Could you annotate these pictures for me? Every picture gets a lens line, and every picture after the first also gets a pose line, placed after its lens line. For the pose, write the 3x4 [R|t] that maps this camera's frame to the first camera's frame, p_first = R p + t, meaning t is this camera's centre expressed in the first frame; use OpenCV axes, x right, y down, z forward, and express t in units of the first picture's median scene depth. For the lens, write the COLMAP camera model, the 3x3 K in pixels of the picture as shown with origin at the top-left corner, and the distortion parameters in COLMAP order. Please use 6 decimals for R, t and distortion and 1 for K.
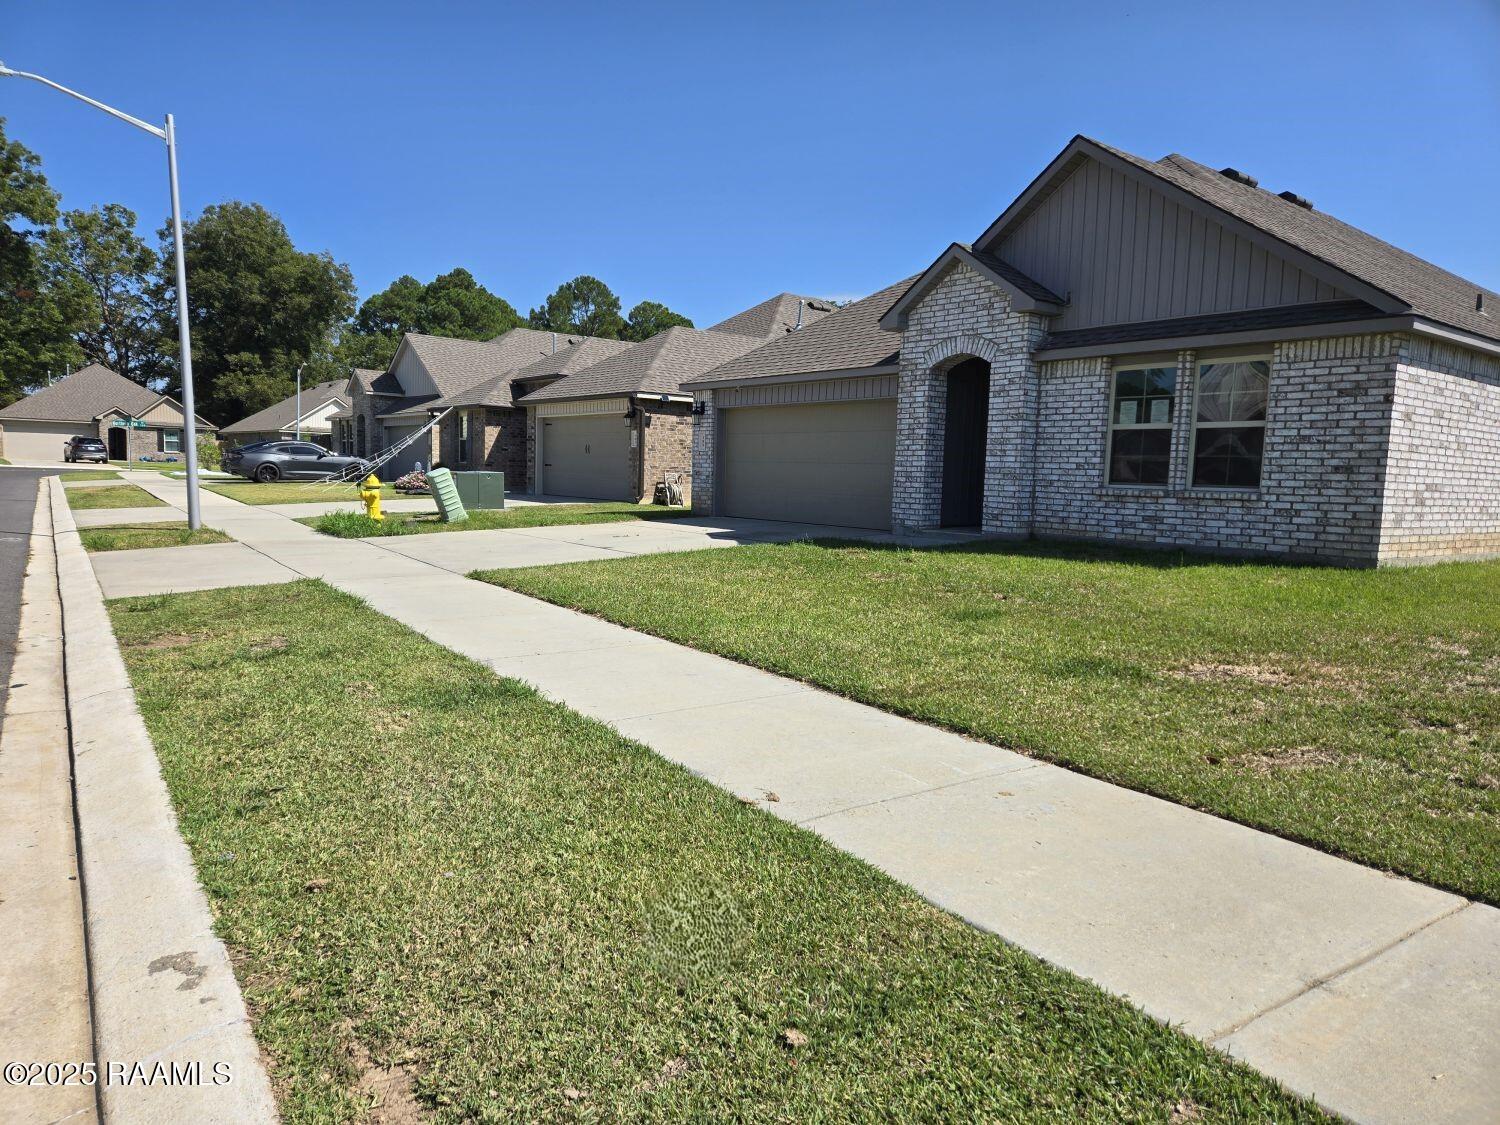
lens RADIAL K [[1009.3, 0, 739.6], [0, 1009.3, 558.7], [0, 0, 1]] dist [0.081856, -0.051727]
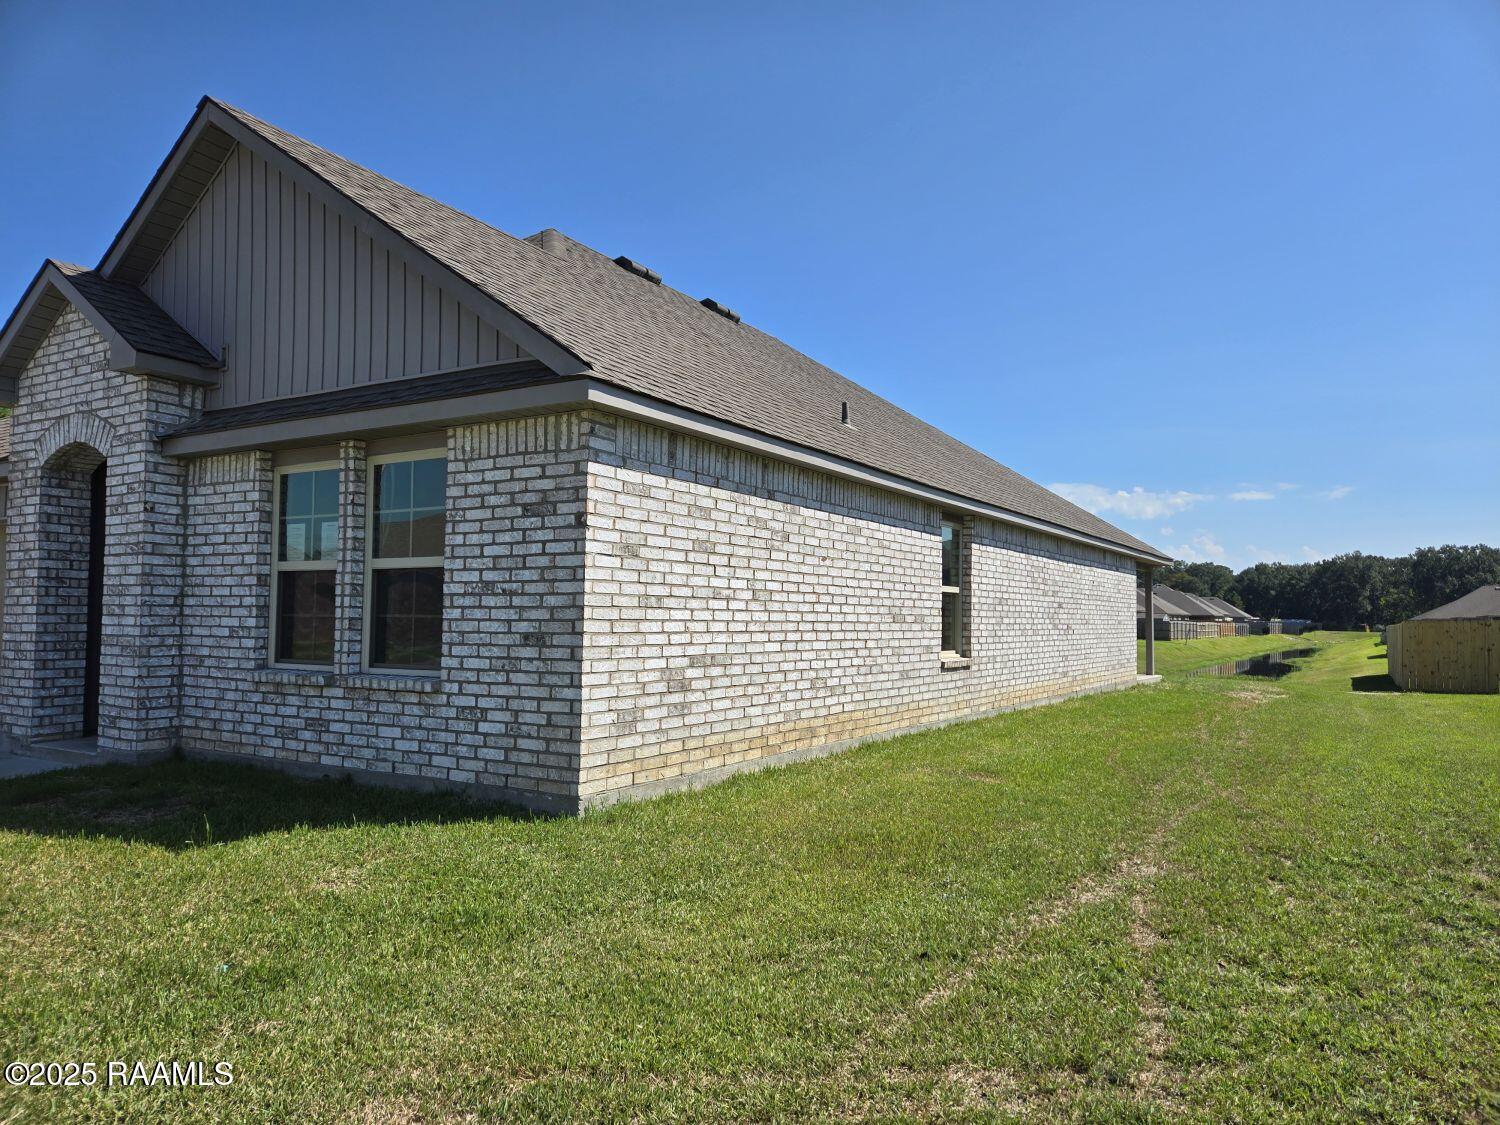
lens RADIAL K [[1009.3, 0, 747.7], [0, 1009.3, 559.1], [0, 0, 1]] dist [0.081856, -0.051727]
pose [[0.940120, -0.003156, 0.340830, 0.432838], [0.048570, 0.990993, -0.124796, -0.046619], [-0.337366, 0.133878, 0.931805, 0.360732]]
